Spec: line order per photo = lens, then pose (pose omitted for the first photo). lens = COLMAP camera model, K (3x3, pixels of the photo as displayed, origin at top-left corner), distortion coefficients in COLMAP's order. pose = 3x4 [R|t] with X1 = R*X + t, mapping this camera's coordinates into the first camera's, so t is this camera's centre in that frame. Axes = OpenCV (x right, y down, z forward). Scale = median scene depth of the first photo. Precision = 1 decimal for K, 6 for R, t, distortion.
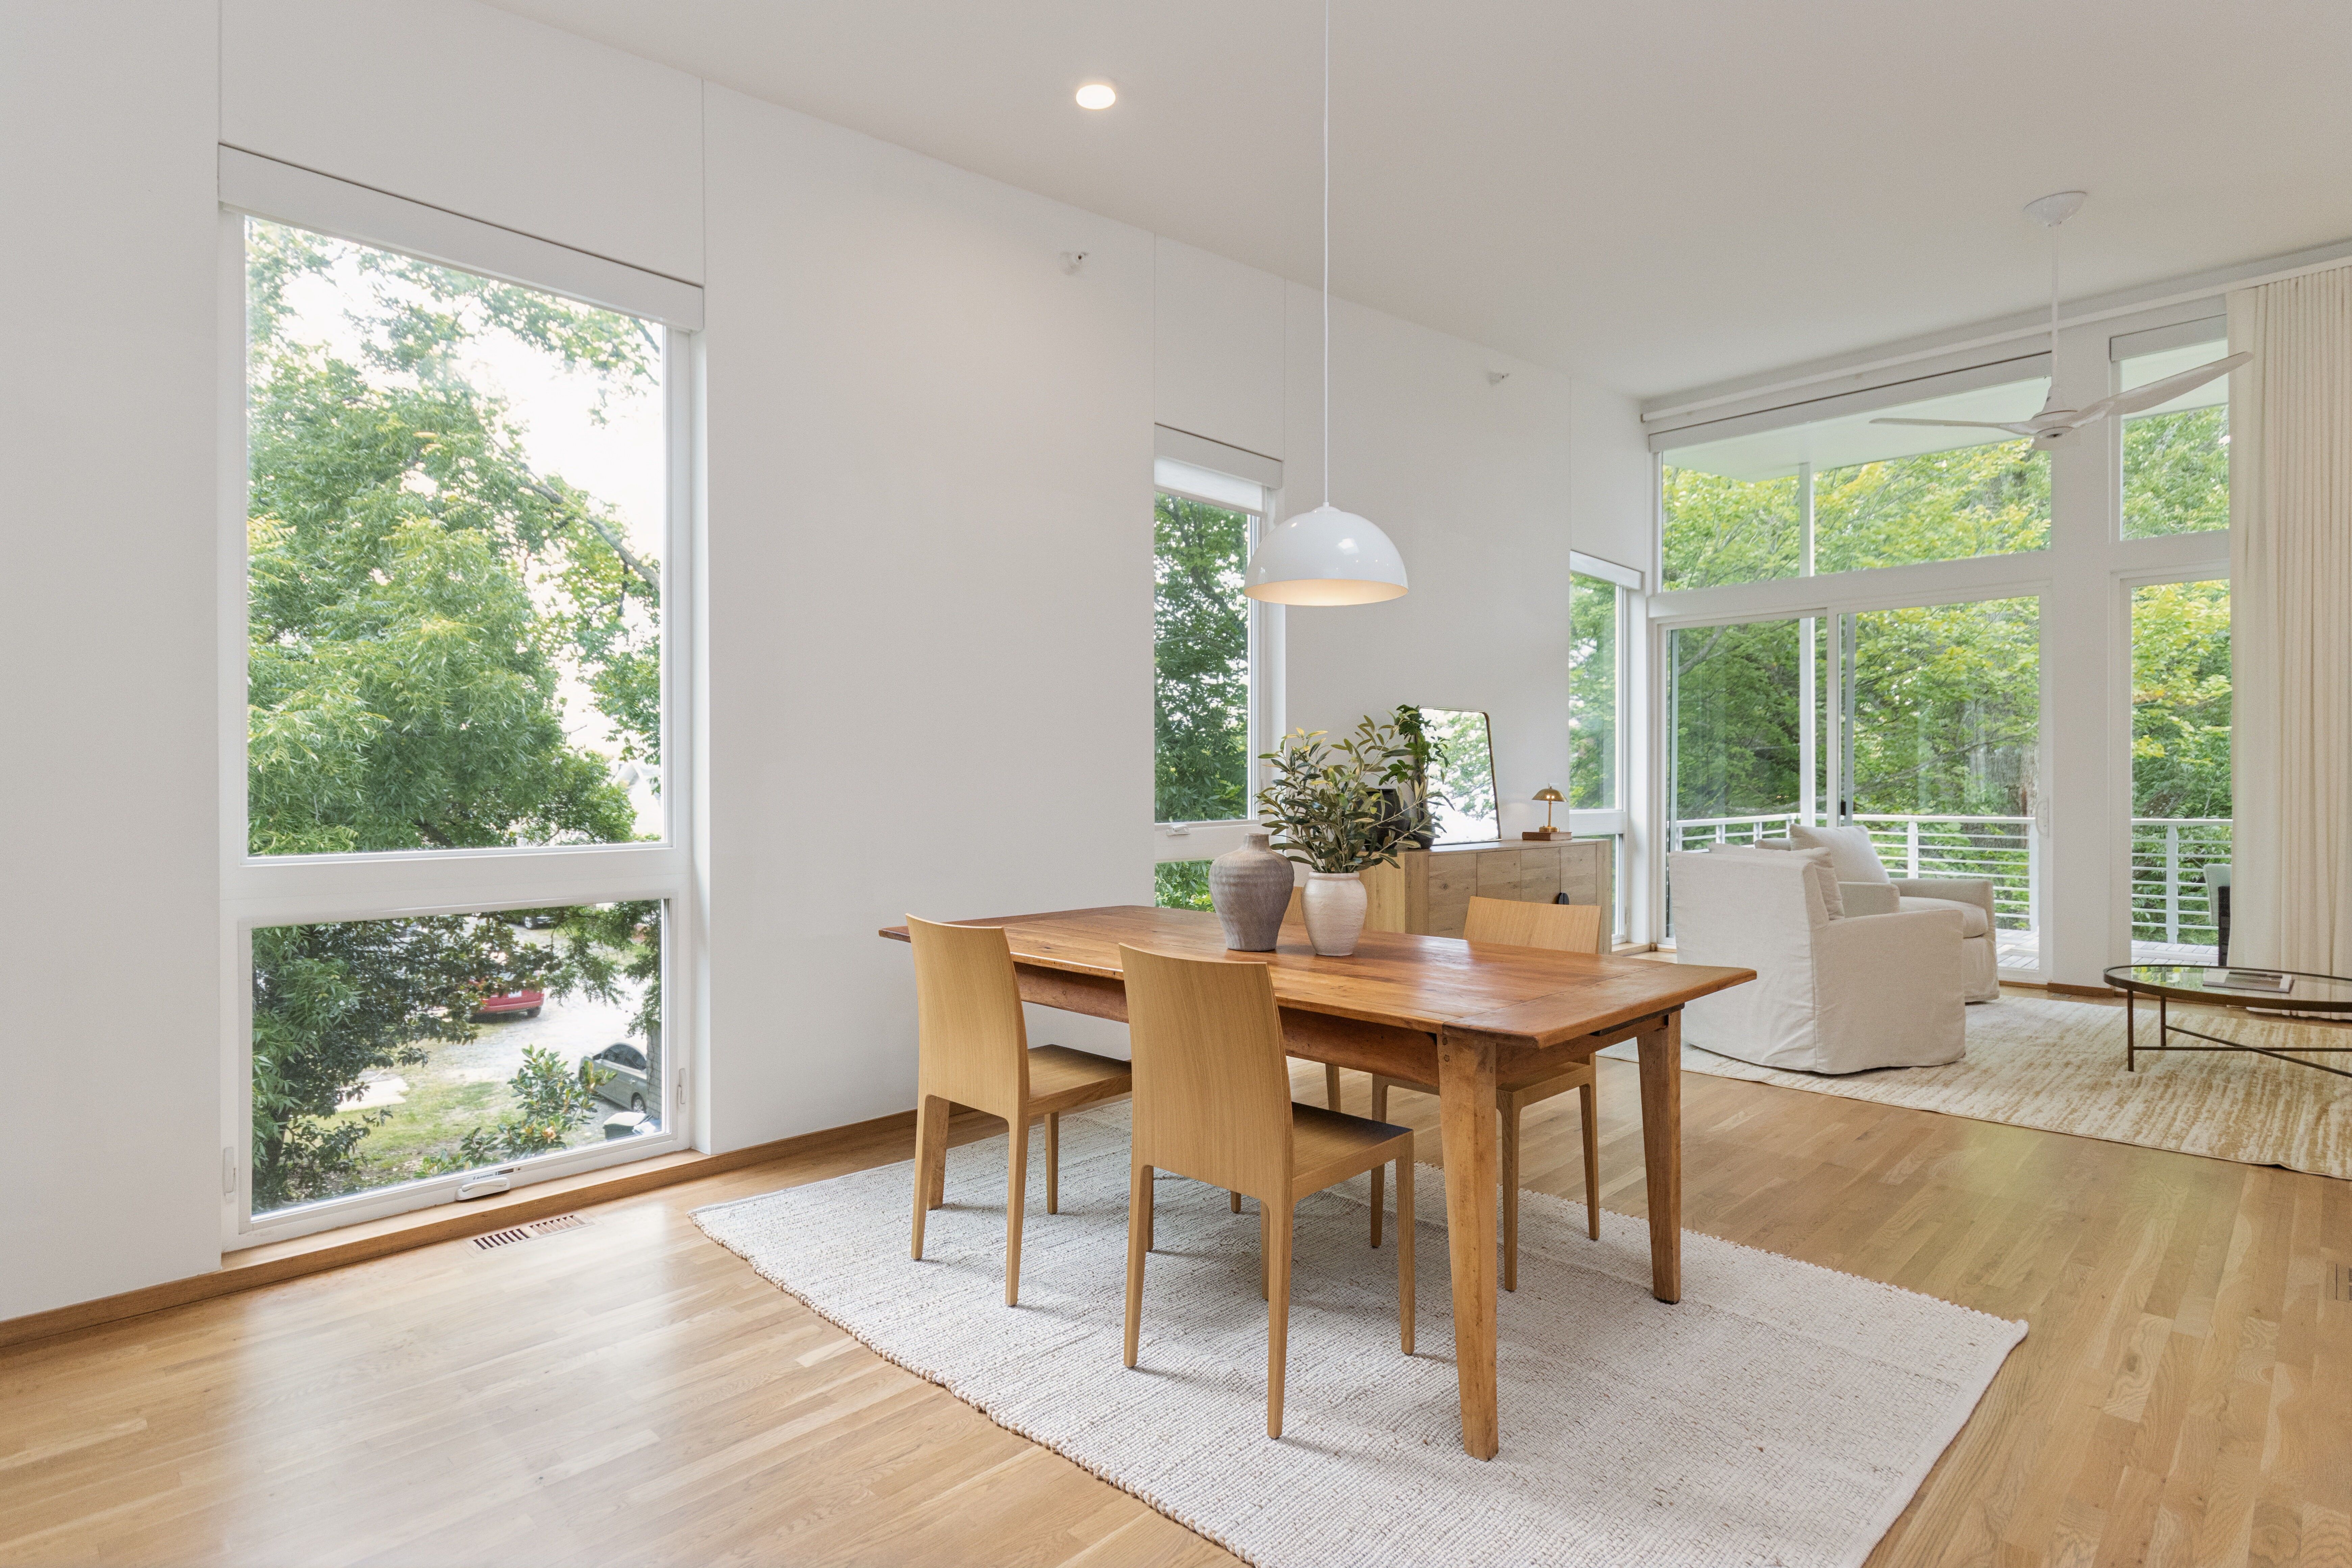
lens RADIAL K [[1174.6, 0, 1174.2], [0, 1174.6, 783.4], [0, 0, 1]] dist [0.000156, 0.000101]
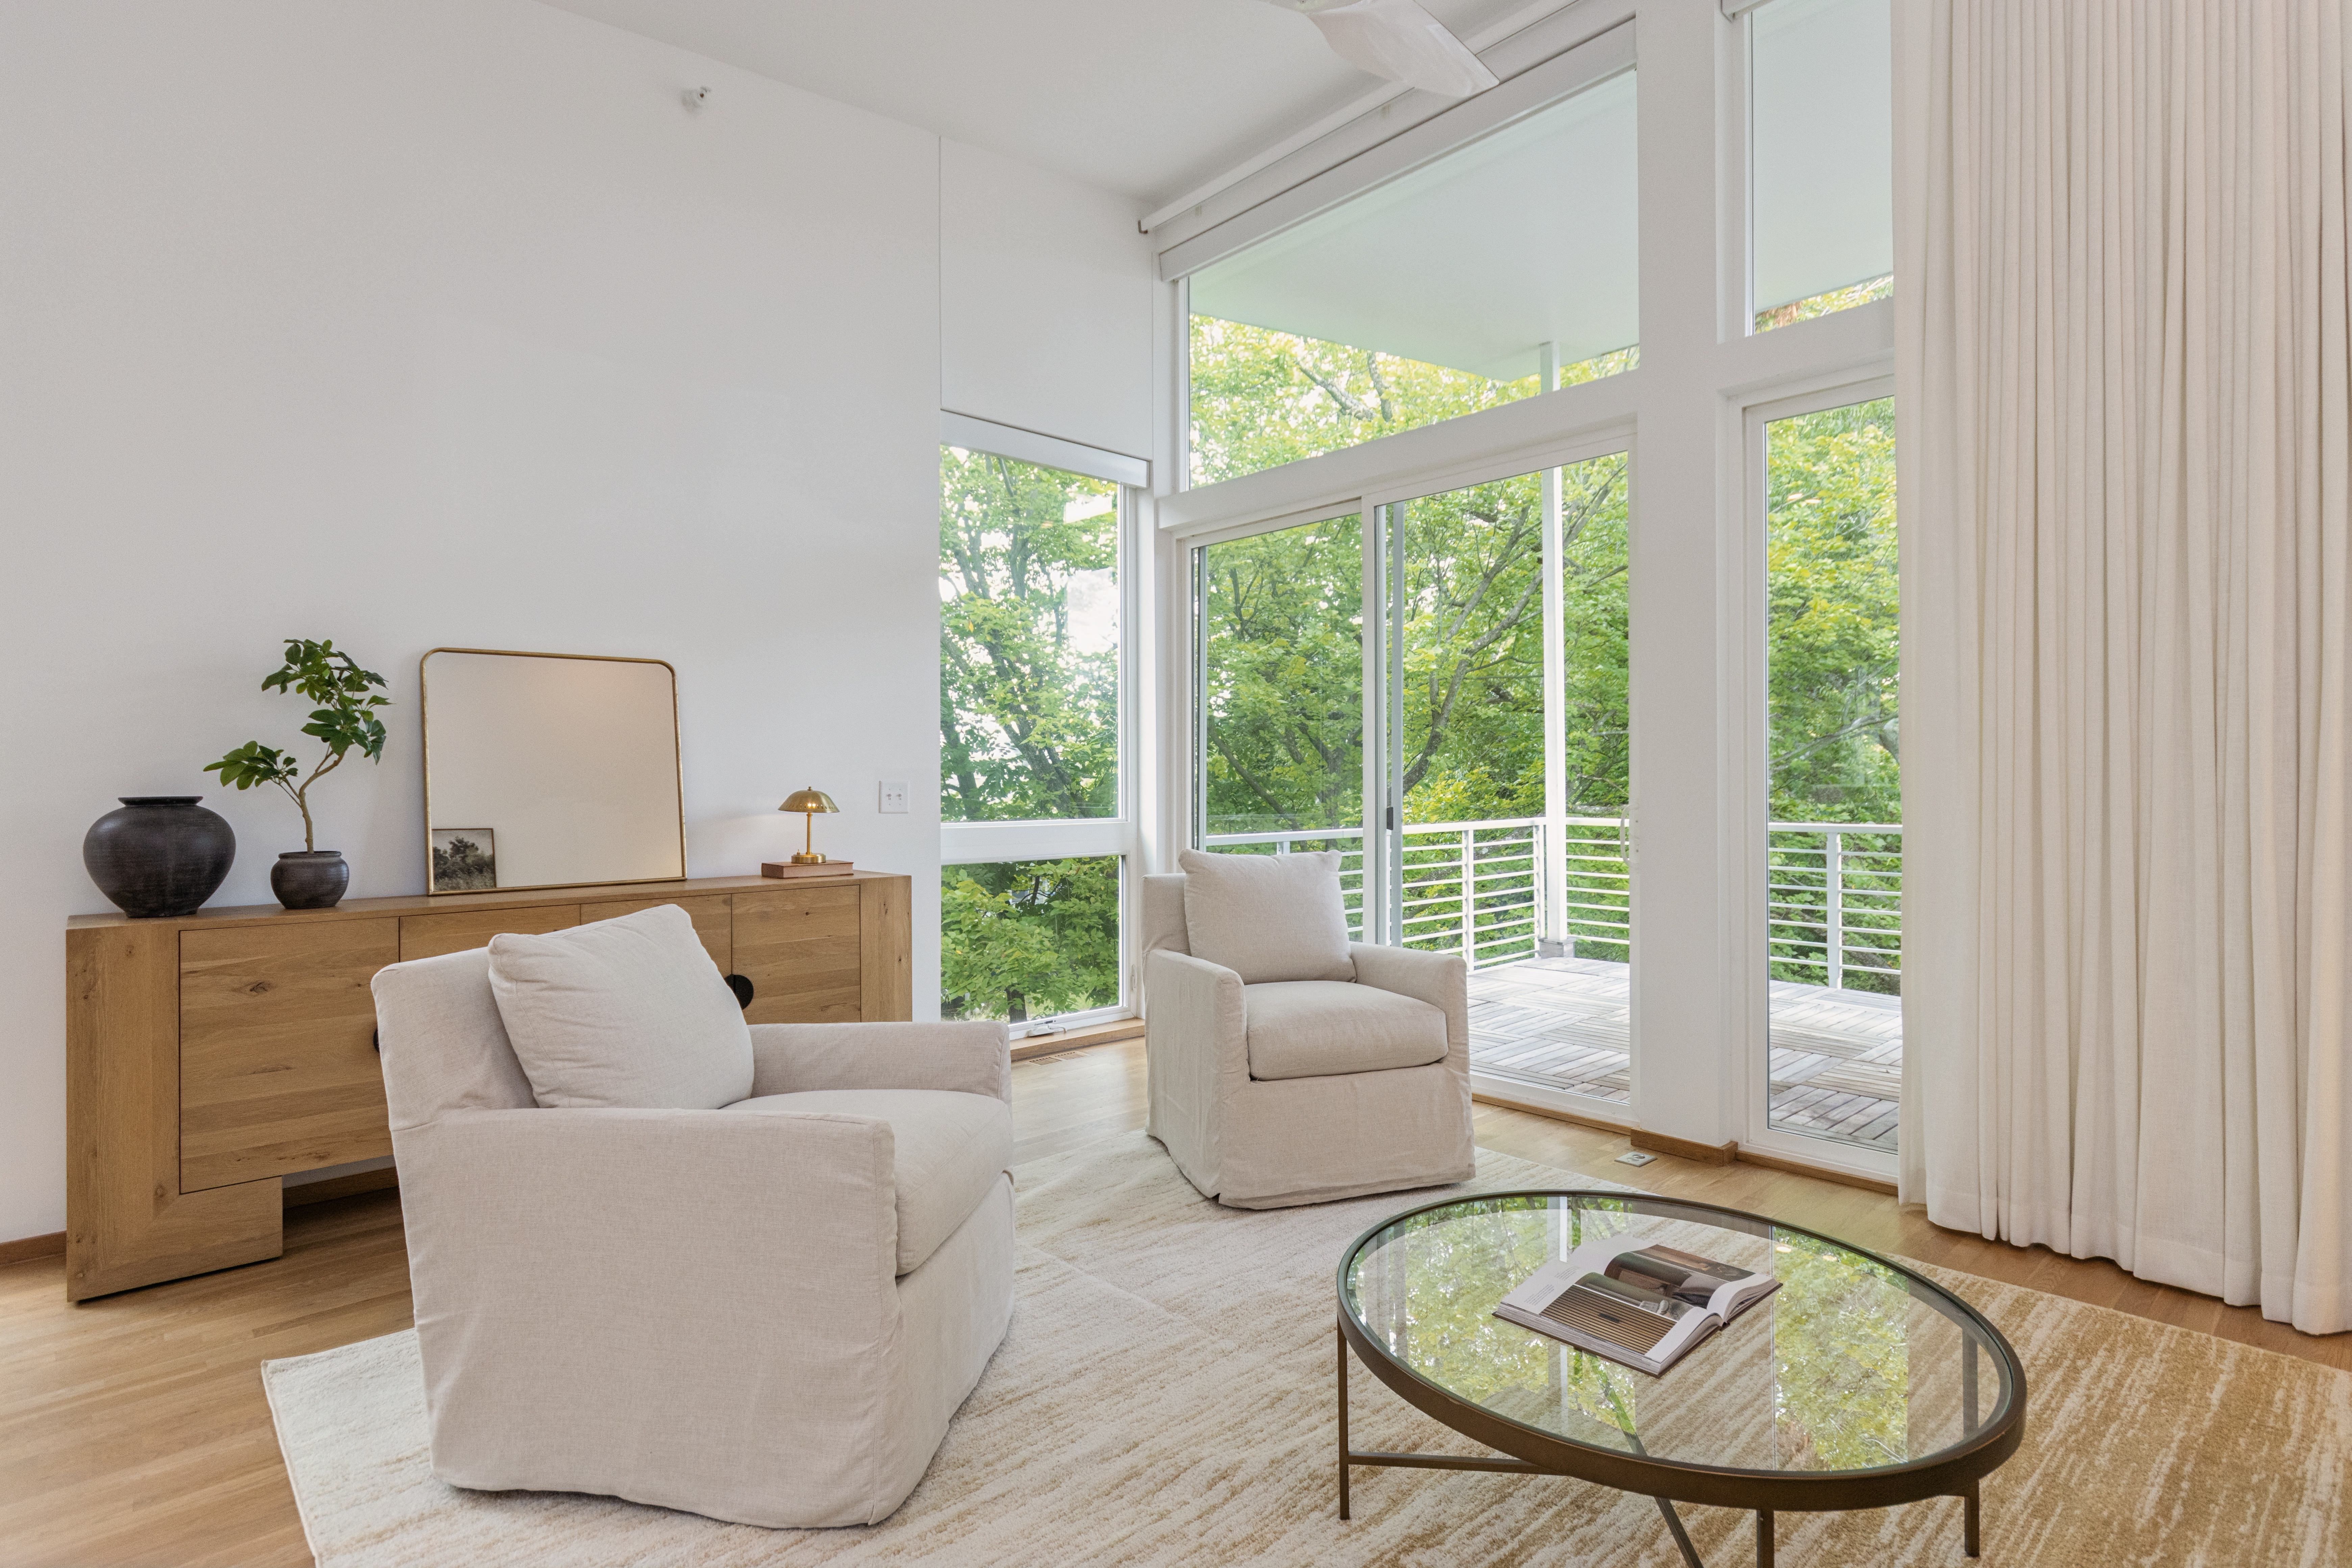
lens RADIAL K [[1174.6, 0, 1177.4], [0, 1174.6, 781.8], [0, 0, 1]] dist [0.000156, 0.000101]
pose [[0.999285, -0.003656, -0.037627, 0.479732], [0.003844, 0.999980, 0.004925, -0.002403], [0.037608, -0.005066, 0.999280, 0.368516]]
